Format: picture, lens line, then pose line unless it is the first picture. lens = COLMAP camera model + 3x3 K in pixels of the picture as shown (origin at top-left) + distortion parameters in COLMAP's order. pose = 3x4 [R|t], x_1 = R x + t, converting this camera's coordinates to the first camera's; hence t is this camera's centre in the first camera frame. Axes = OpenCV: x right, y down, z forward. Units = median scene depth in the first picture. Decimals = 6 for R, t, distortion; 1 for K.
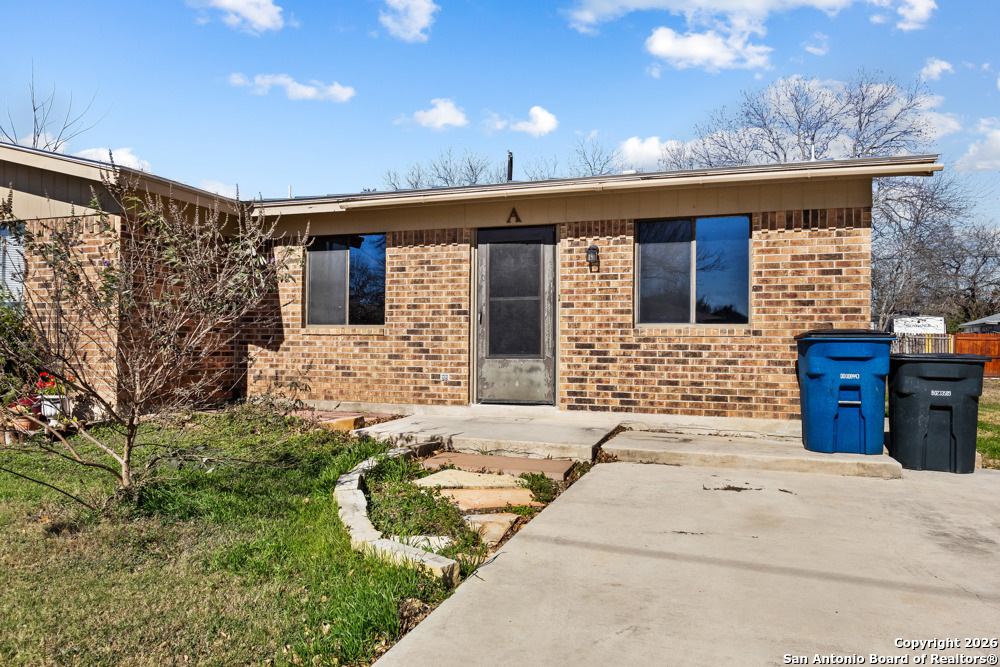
lens RADIAL K [[686.4, 0, 500.0], [0, 686.4, 333.5], [0, 0, 1]] dist [-0.005322, -0.001584]
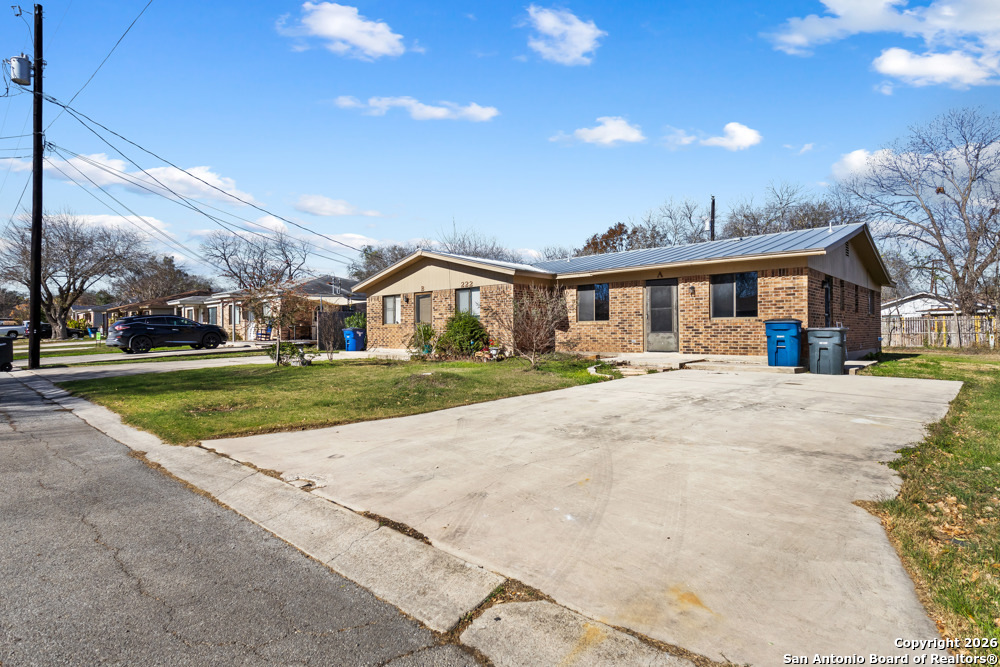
lens RADIAL K [[533.0, 0, 500.0], [0, 533.0, 333.5], [0, 0, 1]] dist [-0.001155, -0.000113]
pose [[0.913369, -0.013774, -0.406900, 0.273400], [0.020864, 0.999698, 0.012994, 0.001318], [0.406598, -0.020358, 0.913380, -0.983101]]
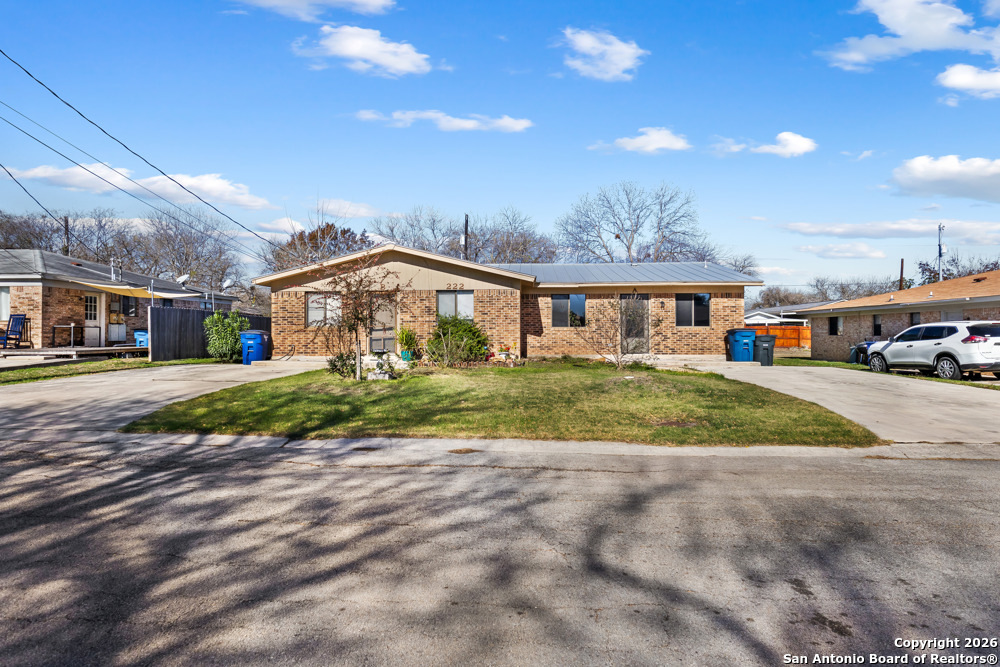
lens RADIAL K [[533.0, 0, 500.0], [0, 533.0, 333.5], [0, 0, 1]] dist [-0.001155, -0.000113]
pose [[0.962025, -0.010072, 0.272777, -1.202394], [0.005644, 0.999839, 0.017013, -0.026634], [-0.272904, -0.014828, 0.961927, -1.094272]]
